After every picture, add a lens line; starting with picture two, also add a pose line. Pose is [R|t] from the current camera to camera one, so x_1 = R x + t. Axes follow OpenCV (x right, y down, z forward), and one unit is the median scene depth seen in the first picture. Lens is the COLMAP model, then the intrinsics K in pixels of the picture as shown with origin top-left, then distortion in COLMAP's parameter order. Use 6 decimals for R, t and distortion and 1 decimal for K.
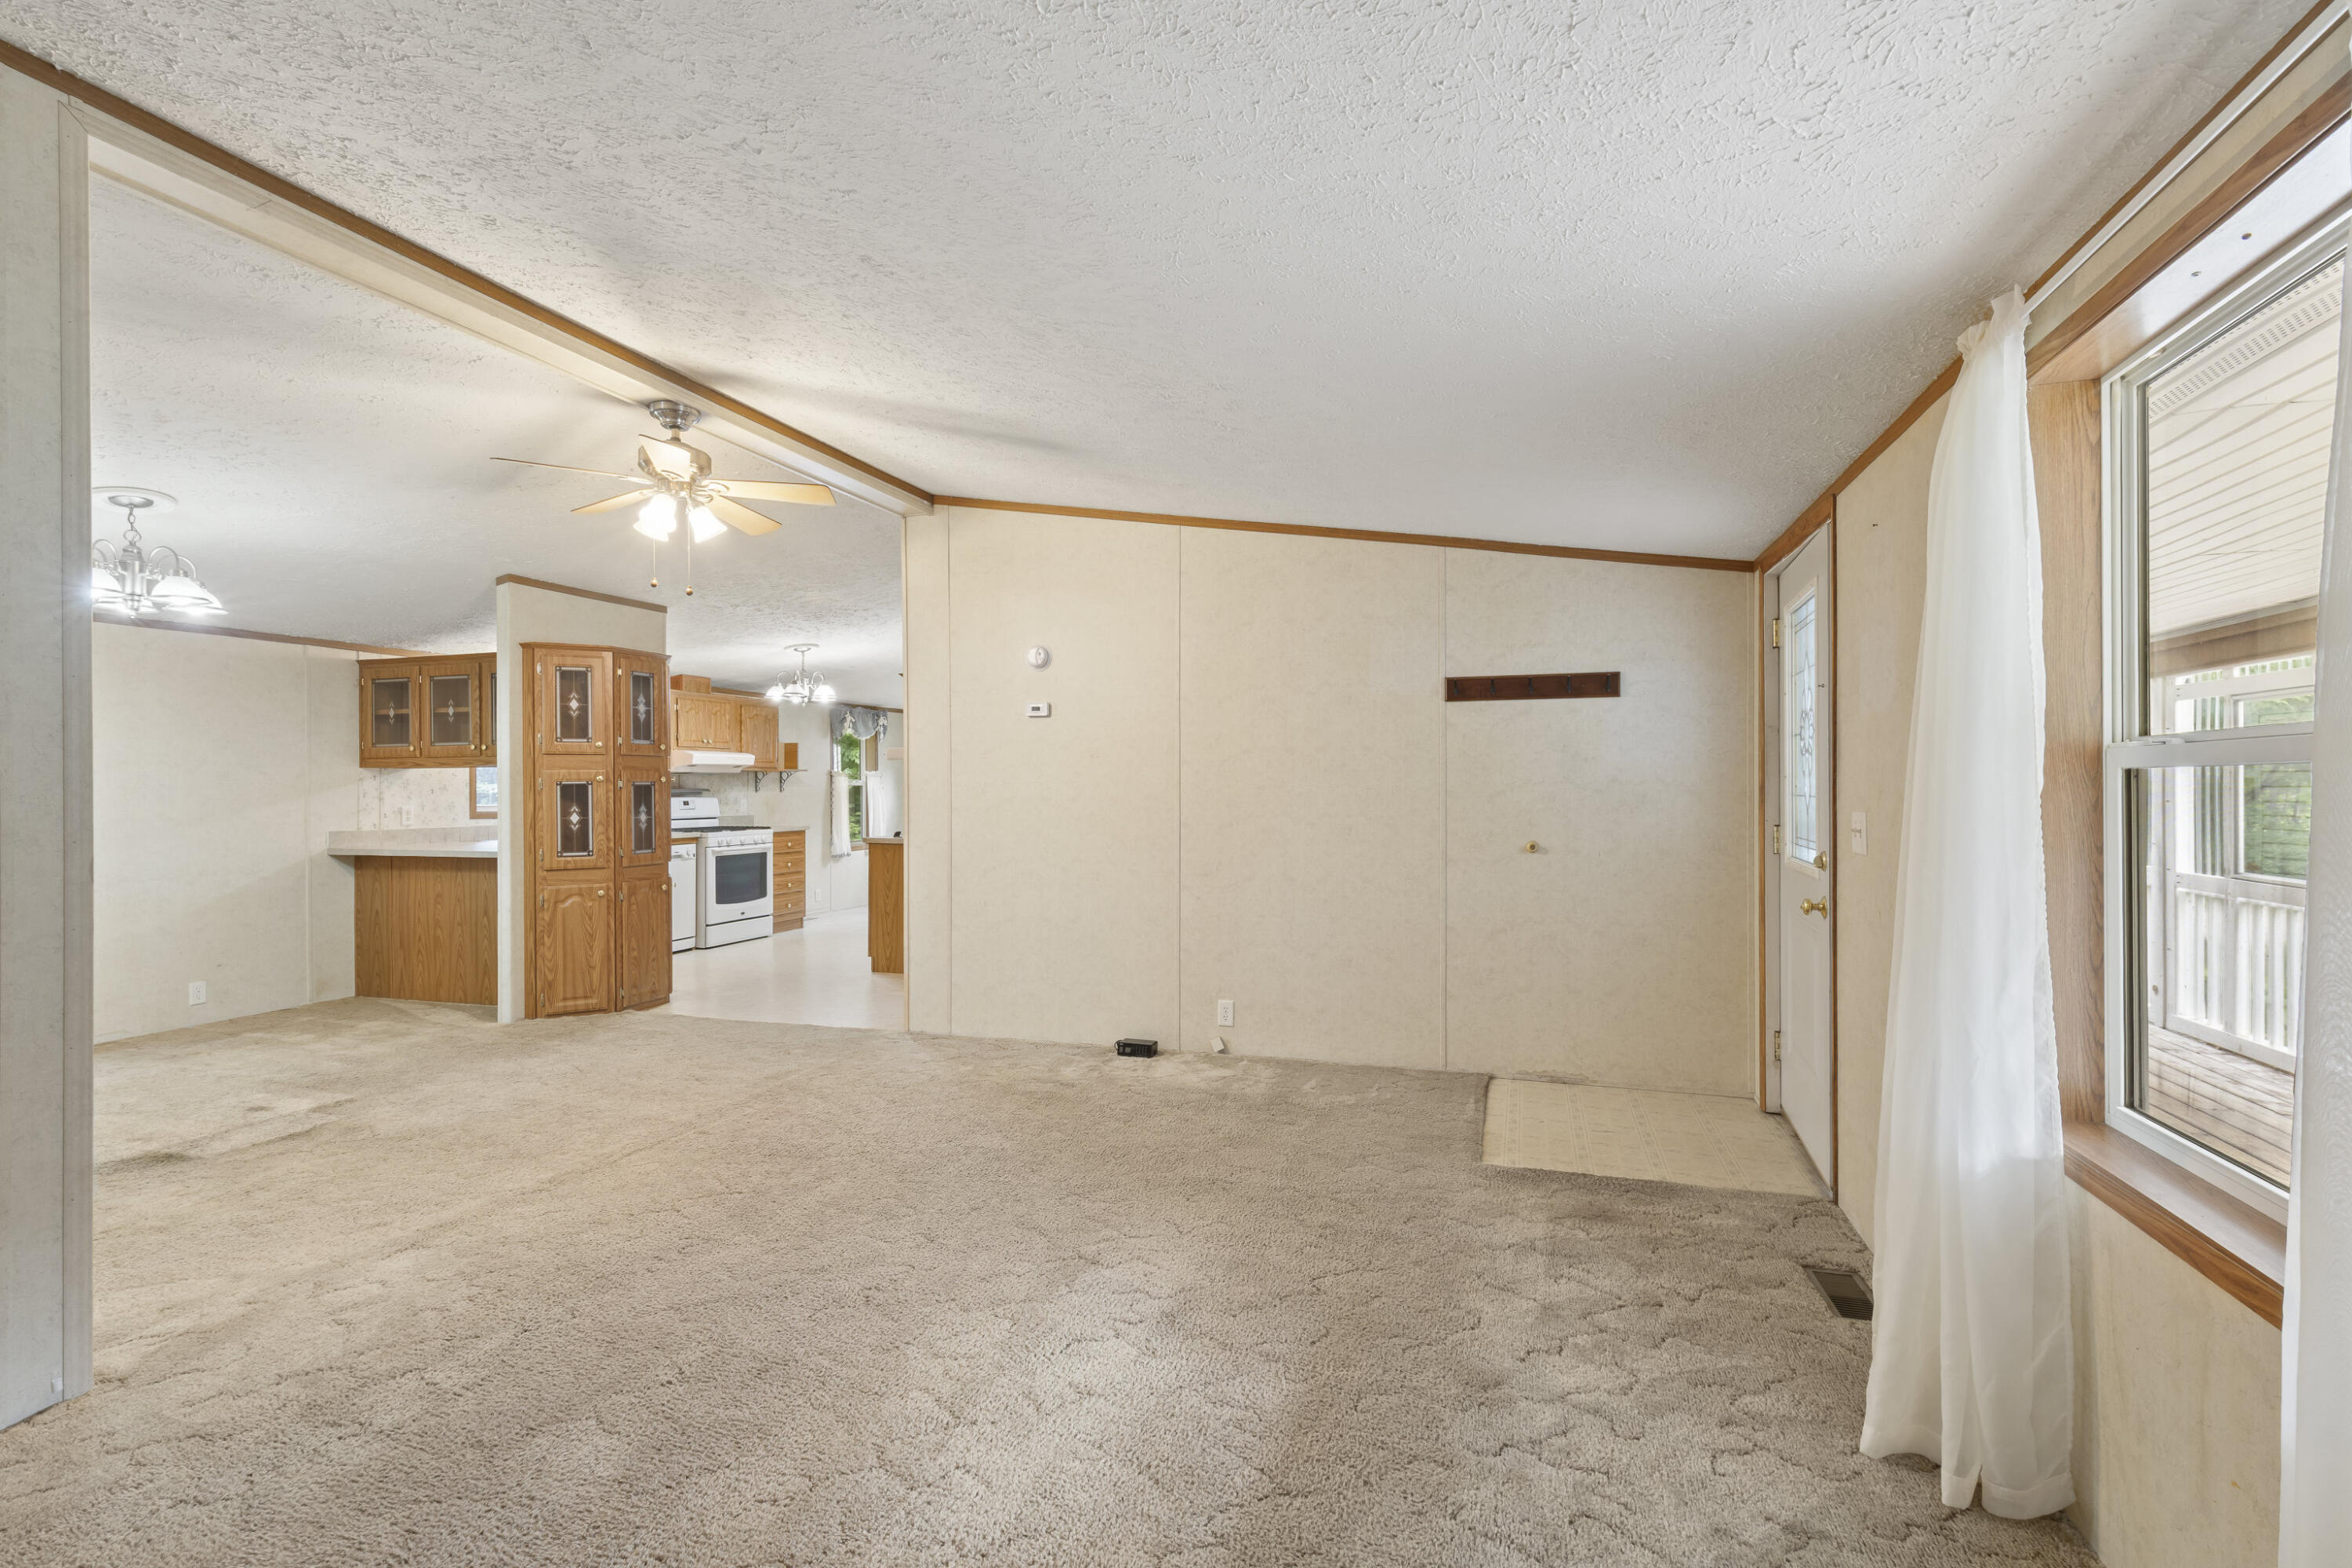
lens RADIAL K [[1059.1, 0, 1184.2], [0, 1059.1, 787.4], [0, 0, 1]] dist [-0.001326, 0.000207]
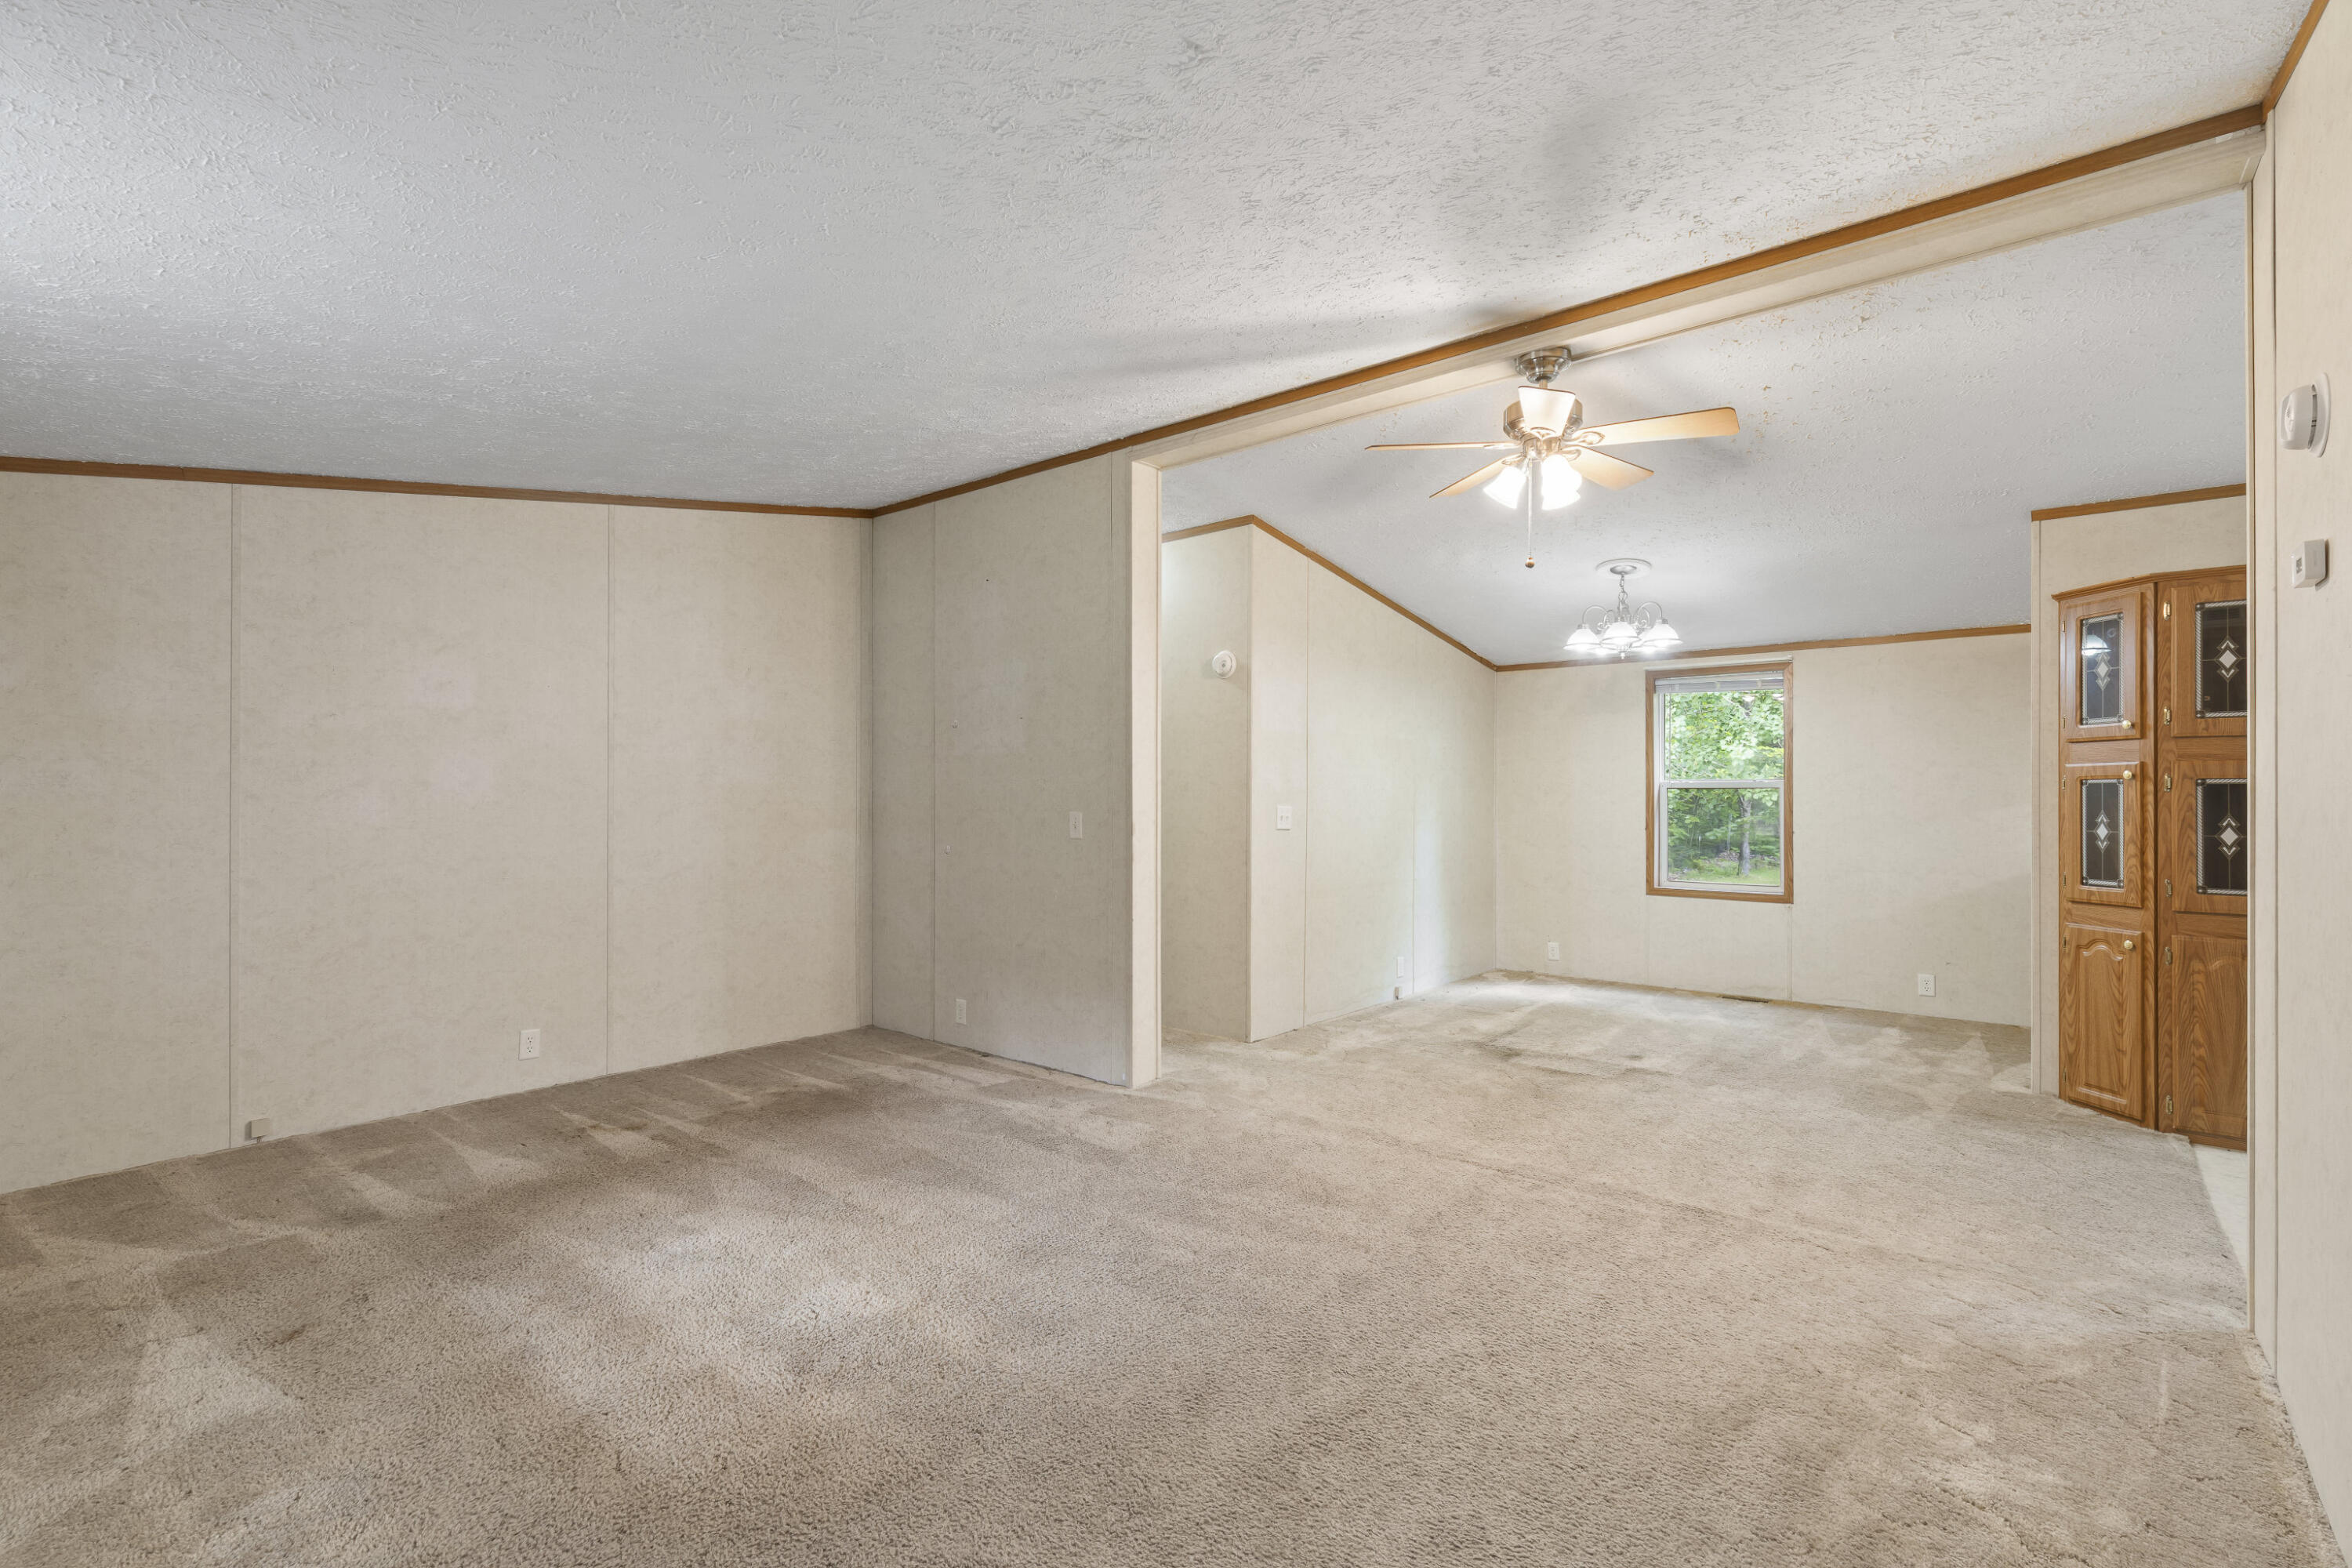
lens RADIAL K [[1059.1, 0, 1196.5], [0, 1059.1, 785.8], [0, 0, 1]] dist [-0.001326, 0.000207]
pose [[-0.364623, -0.001326, -0.931154, 0.296907], [-0.002313, 0.999997, -0.000518, 0.000675], [0.931152, 0.001965, -0.364625, 0.699732]]
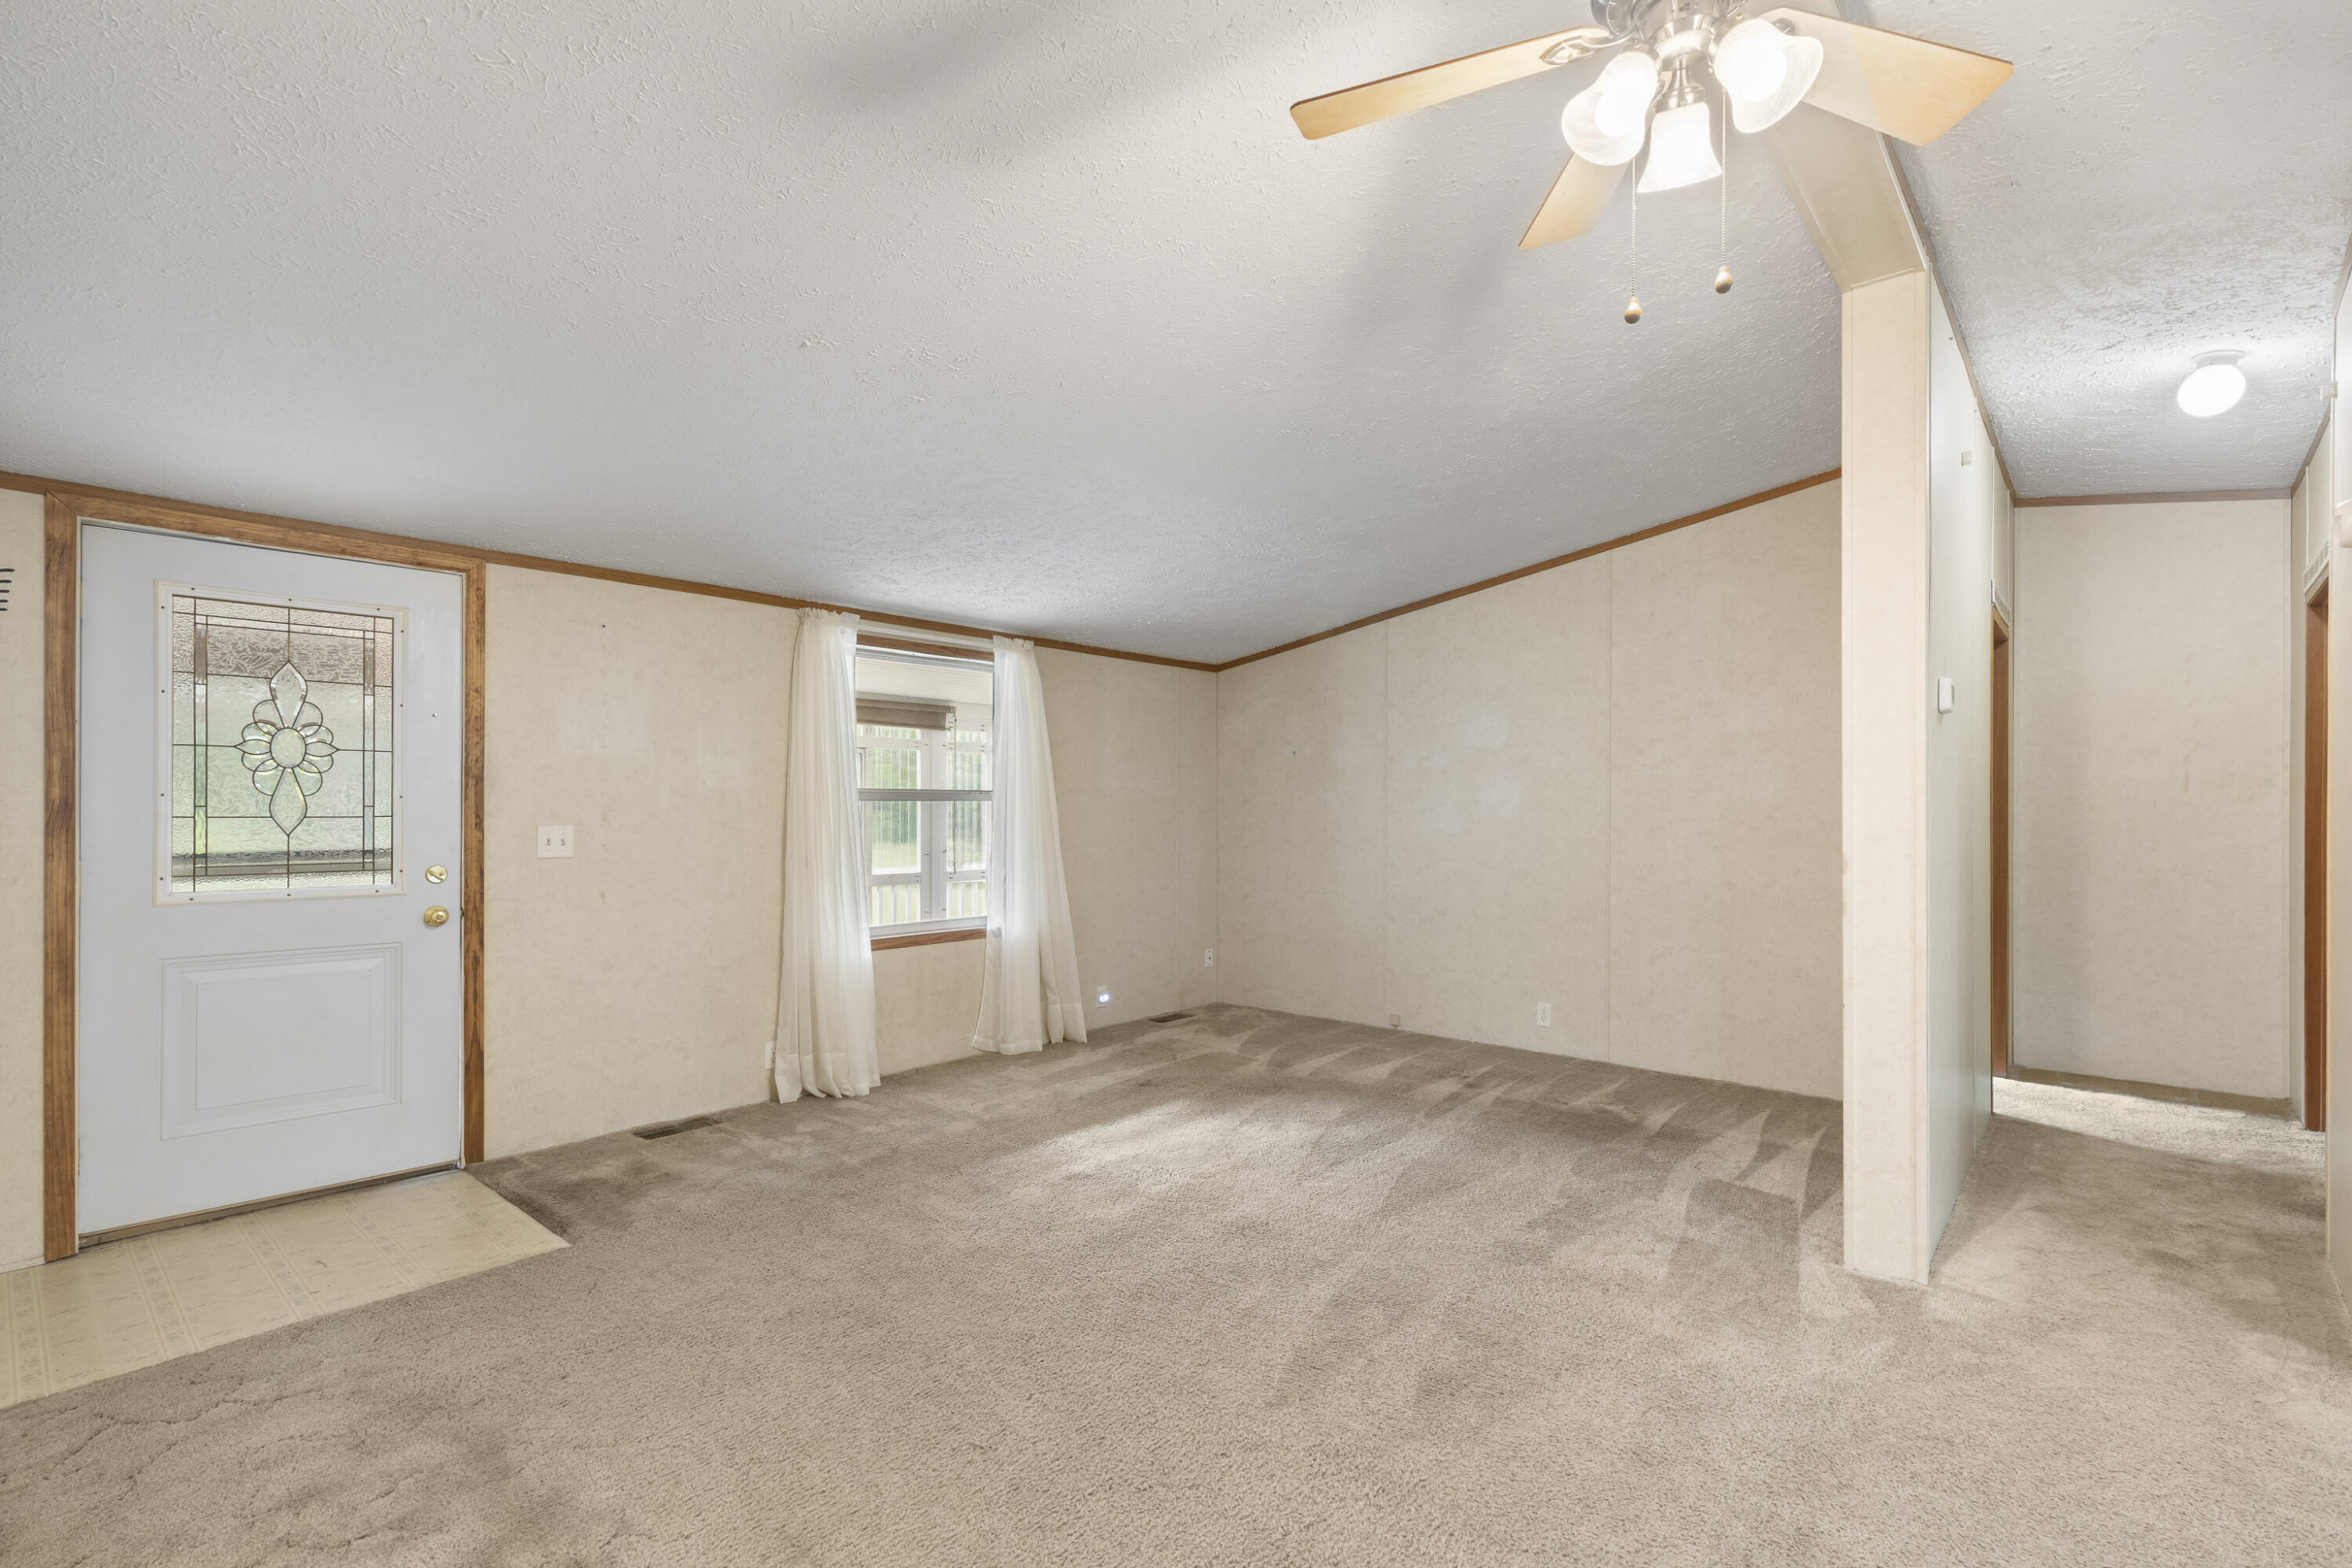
lens RADIAL K [[1059.1, 0, 1184.8], [0, 1059.1, 798.4], [0, 0, 1]] dist [-0.001326, 0.000207]
pose [[-0.915948, 0.009104, 0.401194, -0.324549], [0.006340, 0.999946, -0.008218, 0.001822], [-0.401247, -0.004983, -0.915956, 0.959389]]
